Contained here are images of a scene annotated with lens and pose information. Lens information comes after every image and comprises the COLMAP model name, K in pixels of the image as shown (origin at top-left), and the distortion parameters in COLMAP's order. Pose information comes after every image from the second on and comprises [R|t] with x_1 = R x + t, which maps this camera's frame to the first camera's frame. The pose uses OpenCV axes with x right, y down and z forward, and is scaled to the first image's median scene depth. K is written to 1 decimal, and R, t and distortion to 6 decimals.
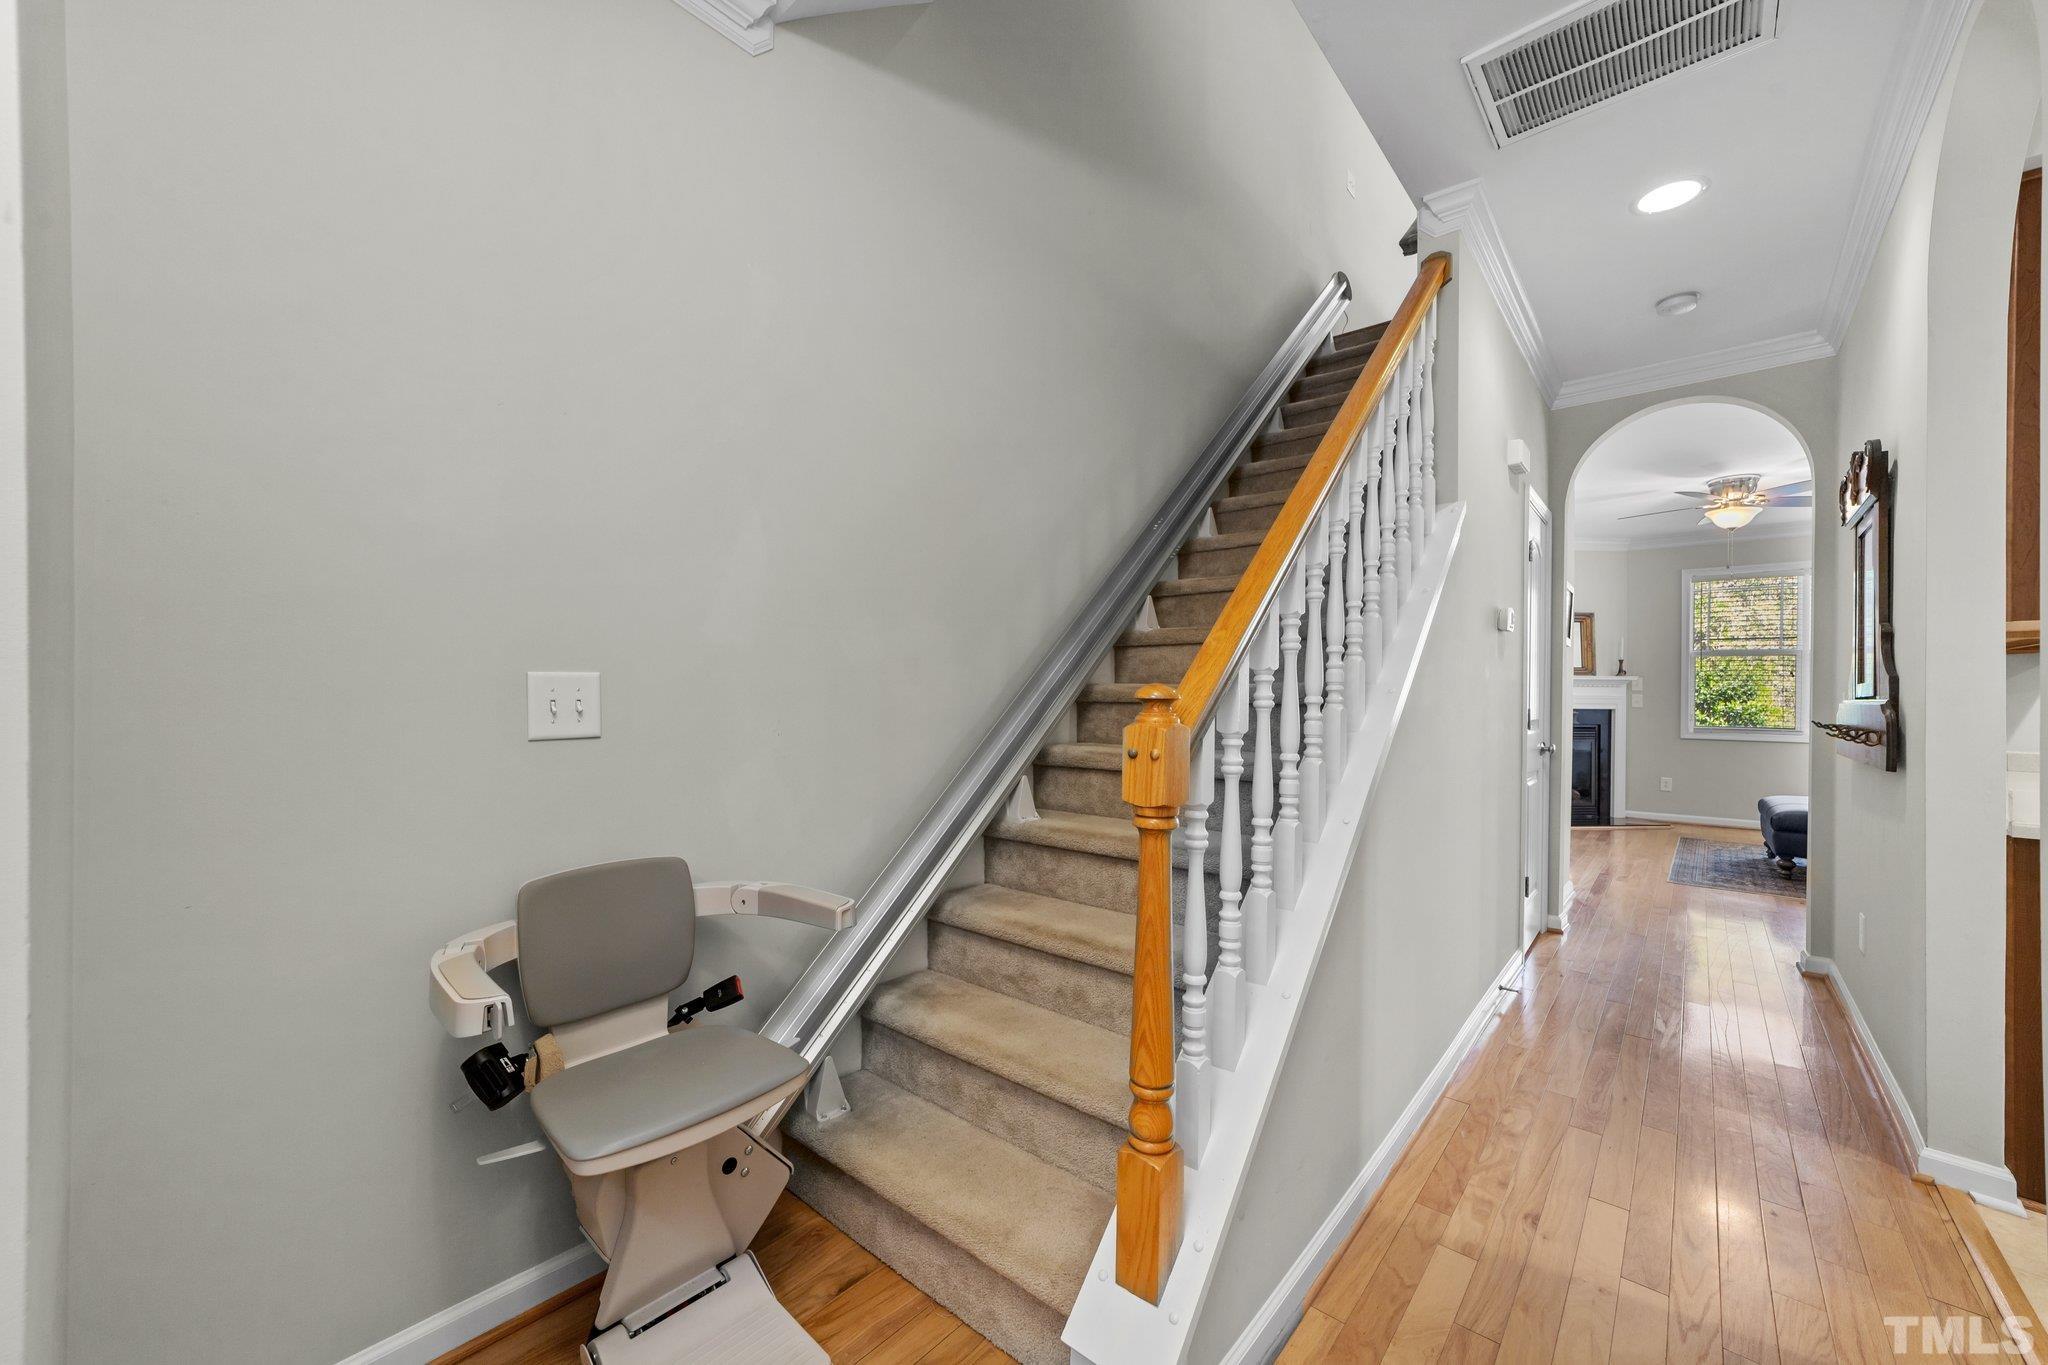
lens RADIAL K [[797.5, 0, 1026.6], [0, 797.5, 700.6], [0, 0, 1]] dist [-0.007950, 0.003463]
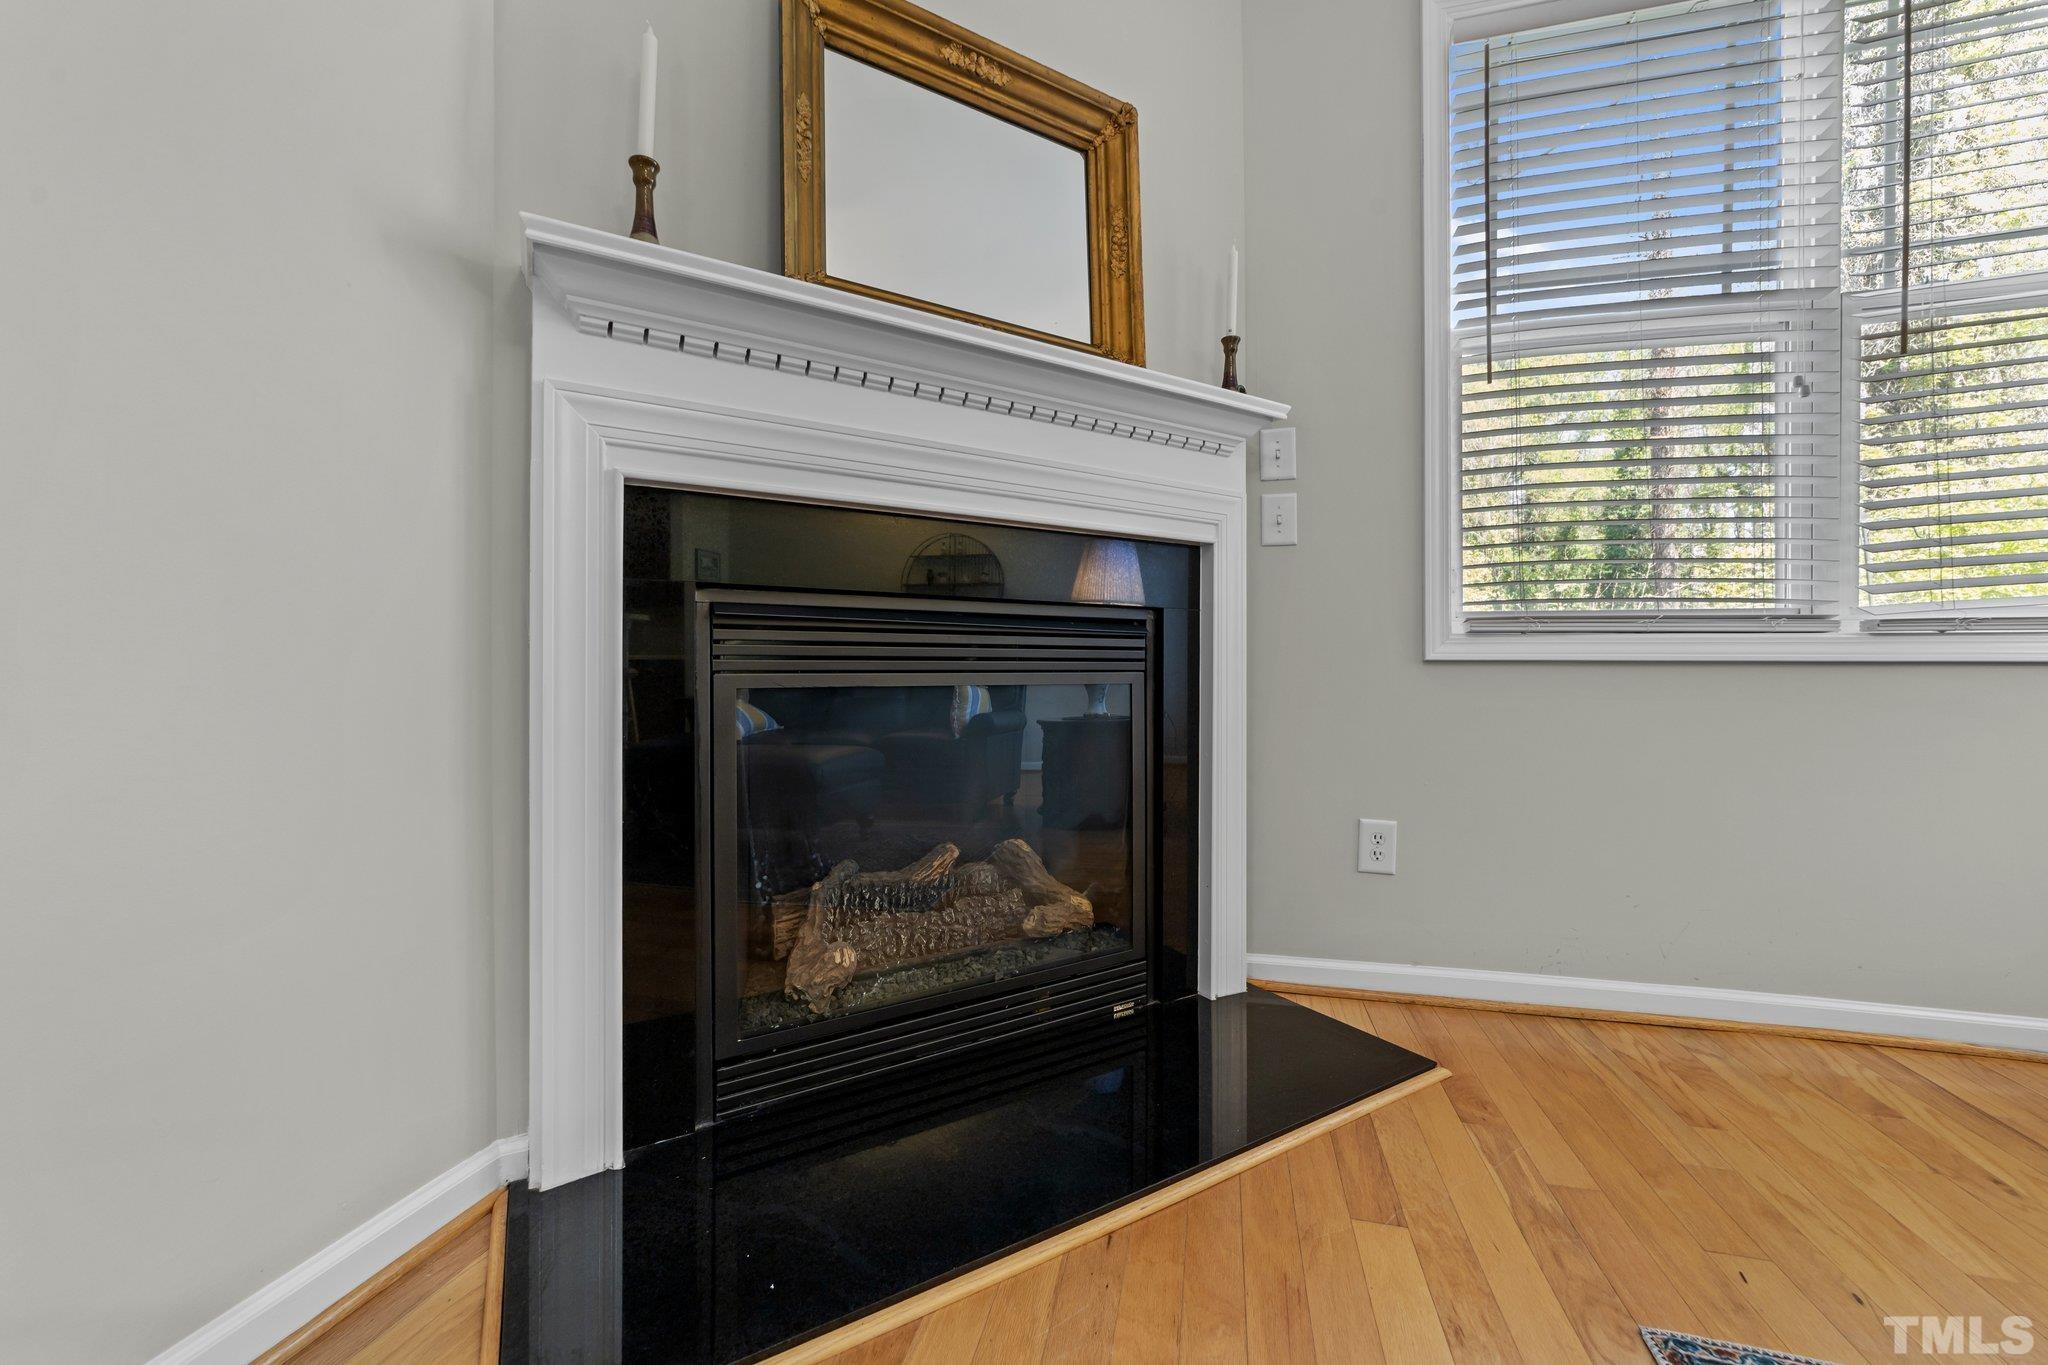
lens RADIAL K [[797.5, 0, 1022.8], [0, 797.5, 676.6], [0, 0, 1]] dist [-0.007950, 0.003463]
pose [[0.905658, -0.000333, 0.424009, 0.587396], [0.001037, 0.999998, -0.001429, 0.052434], [-0.424008, 0.001734, 0.905657, 0.806584]]
